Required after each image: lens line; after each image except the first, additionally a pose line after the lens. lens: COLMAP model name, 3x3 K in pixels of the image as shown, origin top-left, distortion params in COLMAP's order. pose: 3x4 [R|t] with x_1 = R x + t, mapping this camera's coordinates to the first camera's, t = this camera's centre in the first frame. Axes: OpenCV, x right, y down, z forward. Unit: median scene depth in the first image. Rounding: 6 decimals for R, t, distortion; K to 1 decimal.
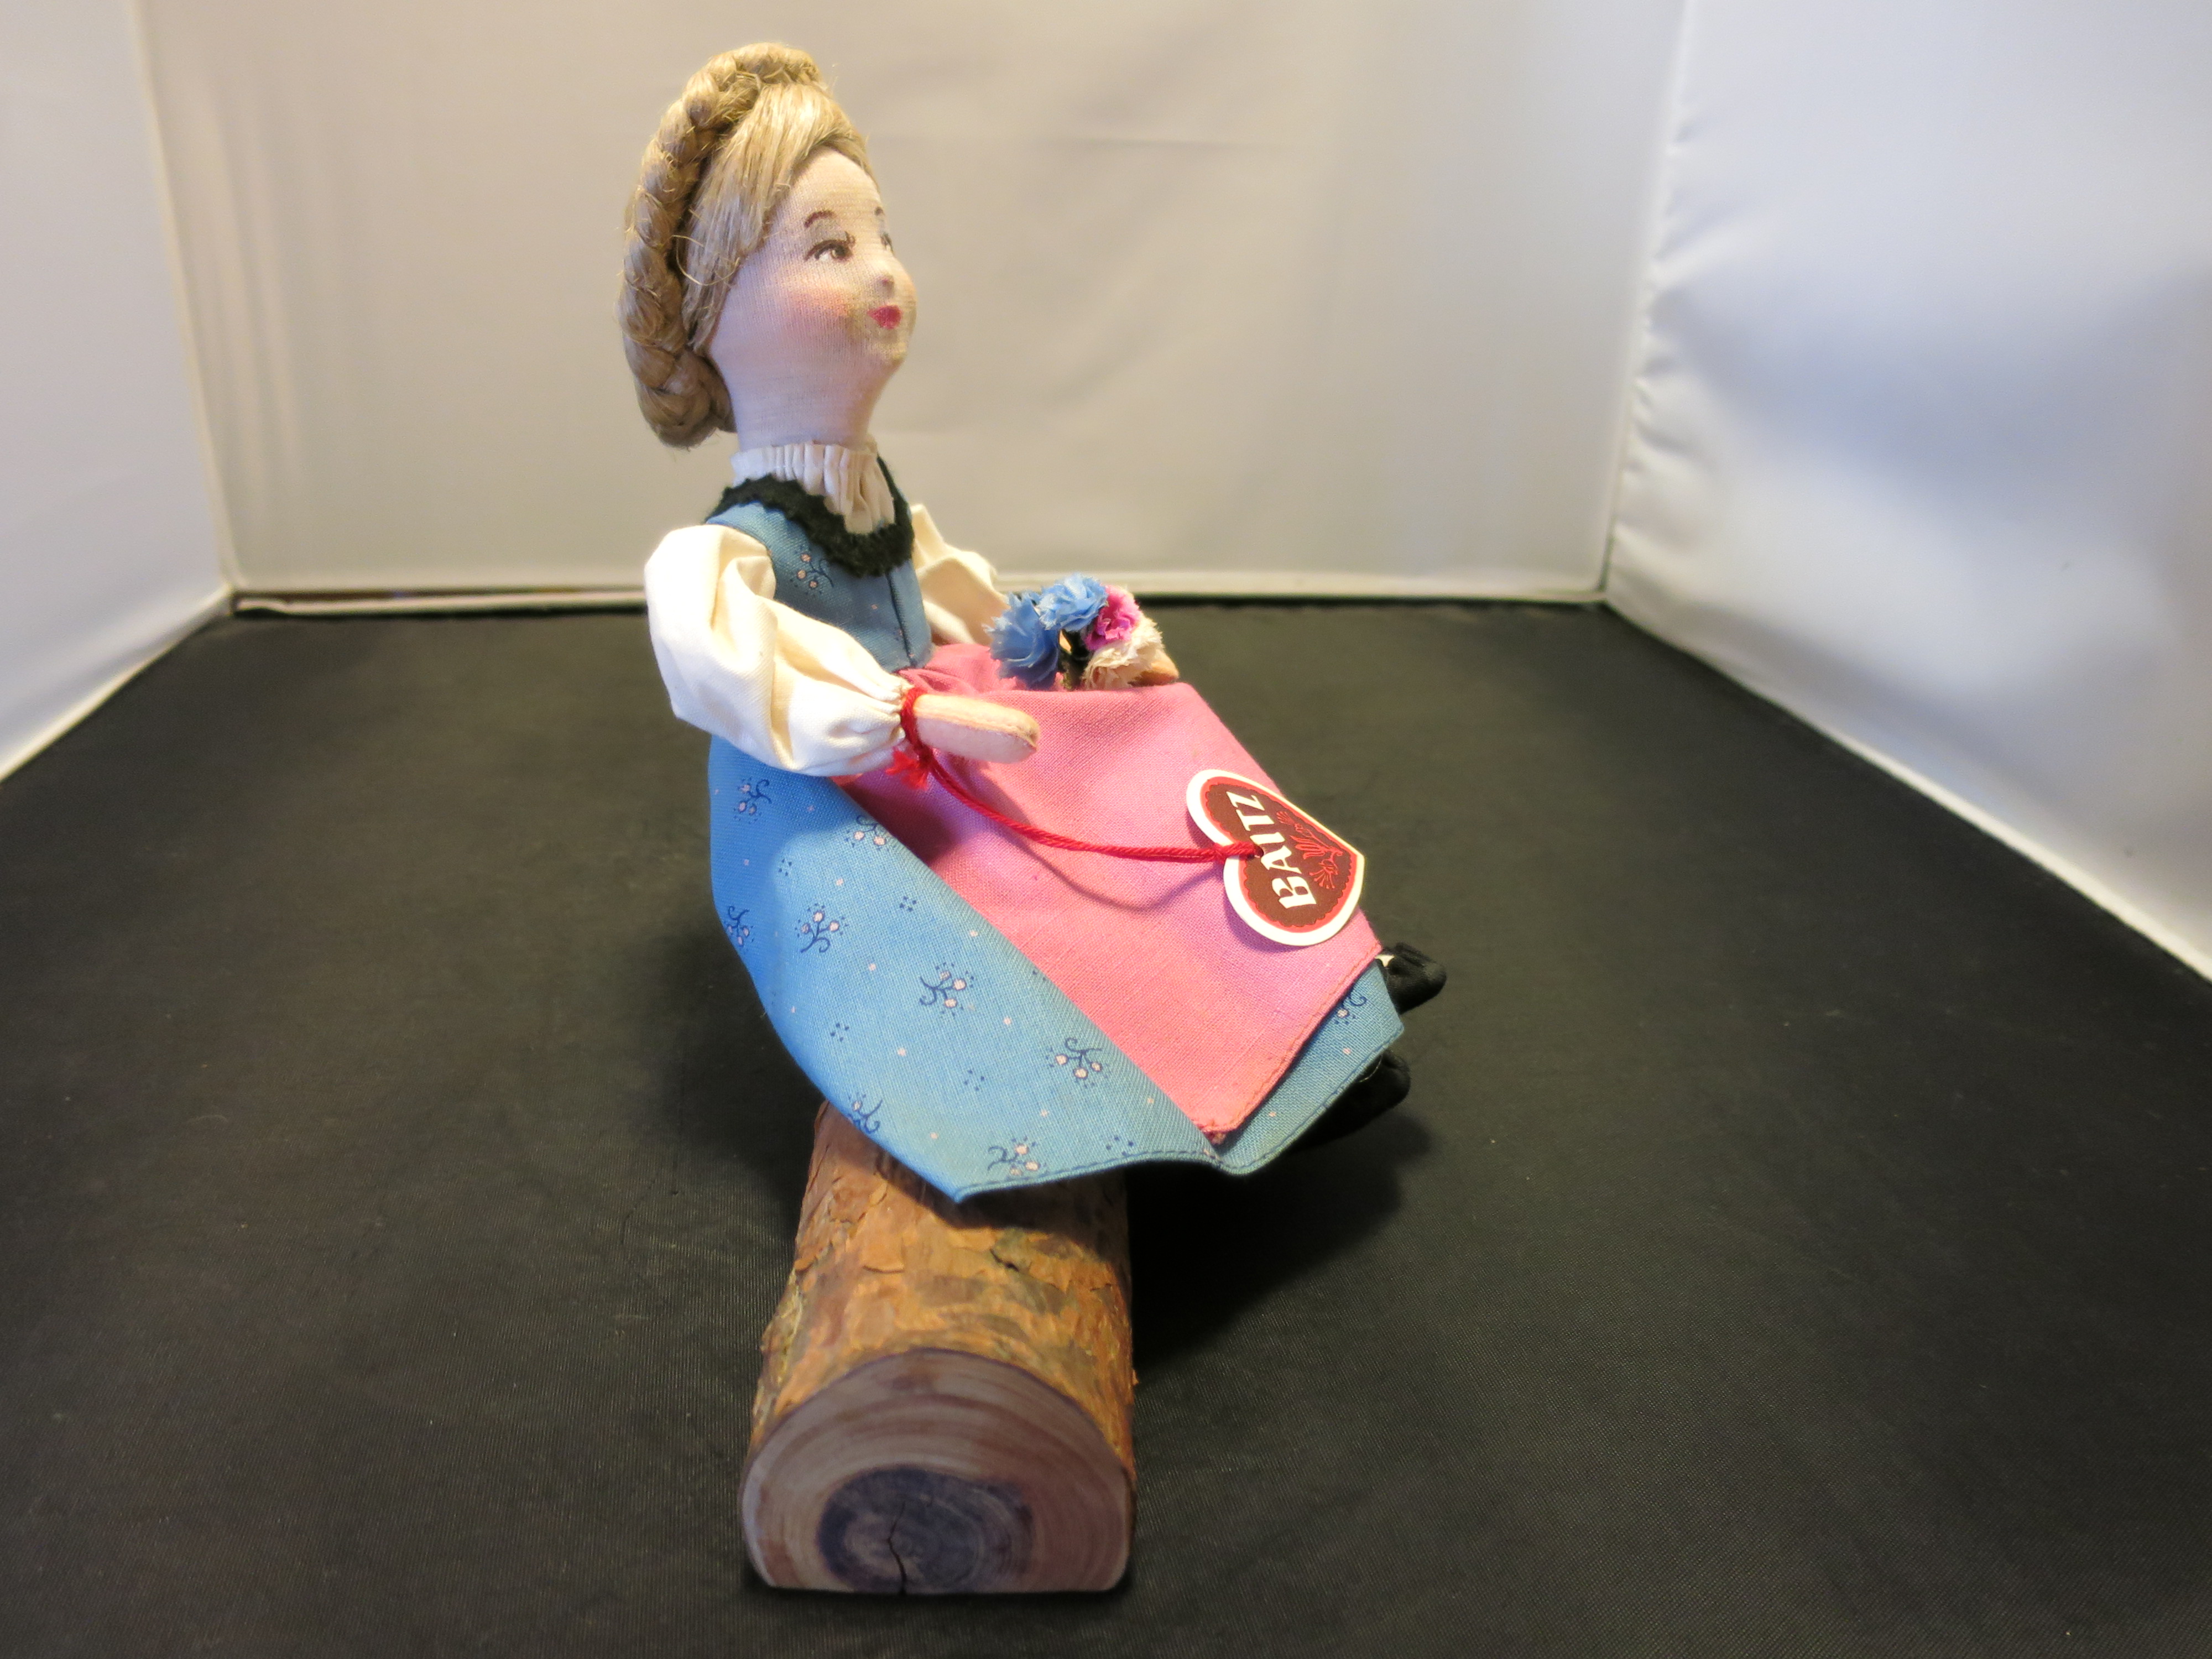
lens RADIAL K [[1543.5, 0, 1121.1], [0, 1543.5, 782.6], [0, 0, 1]] dist [-0.036686, 0.018497]
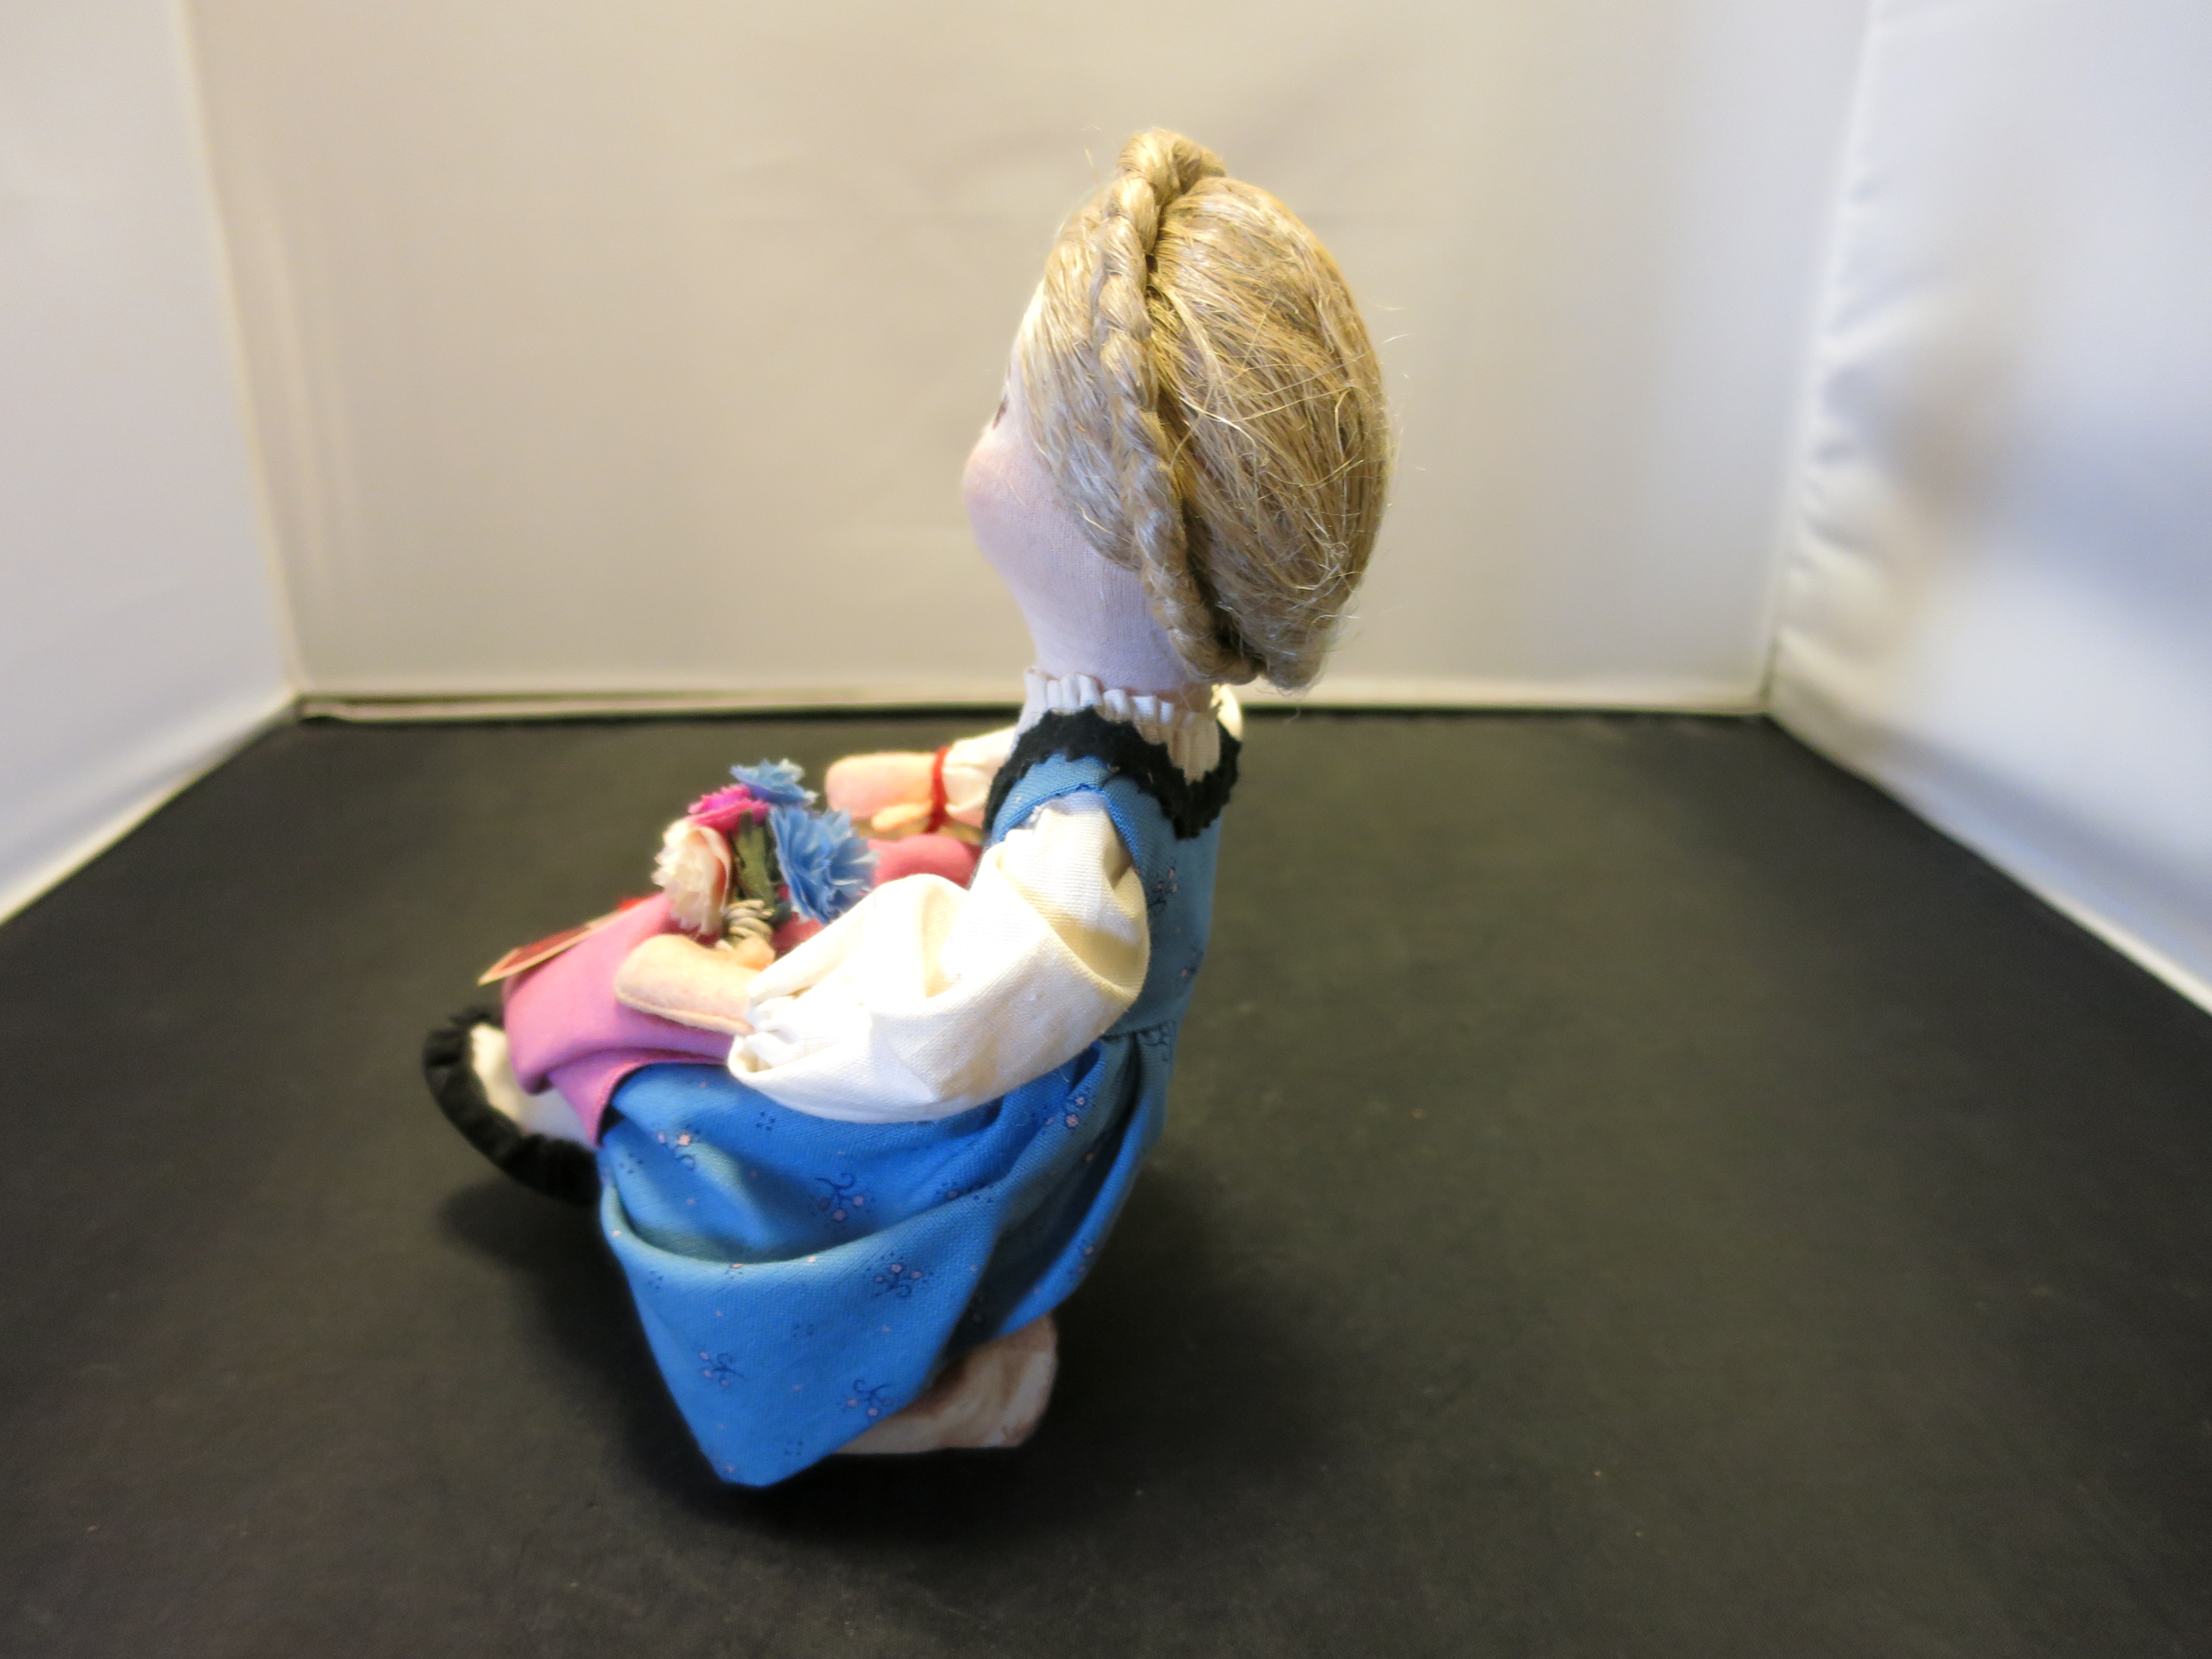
lens RADIAL K [[1543.5, 0, 1129.8], [0, 1543.5, 787.5], [0, 0, 1]] dist [-0.036686, 0.018497]
pose [[0.995209, 0.013654, -0.096816, 0.076453], [-0.016259, 0.999525, -0.026172, -0.105645], [0.096412, 0.027621, 0.994958, 0.184577]]
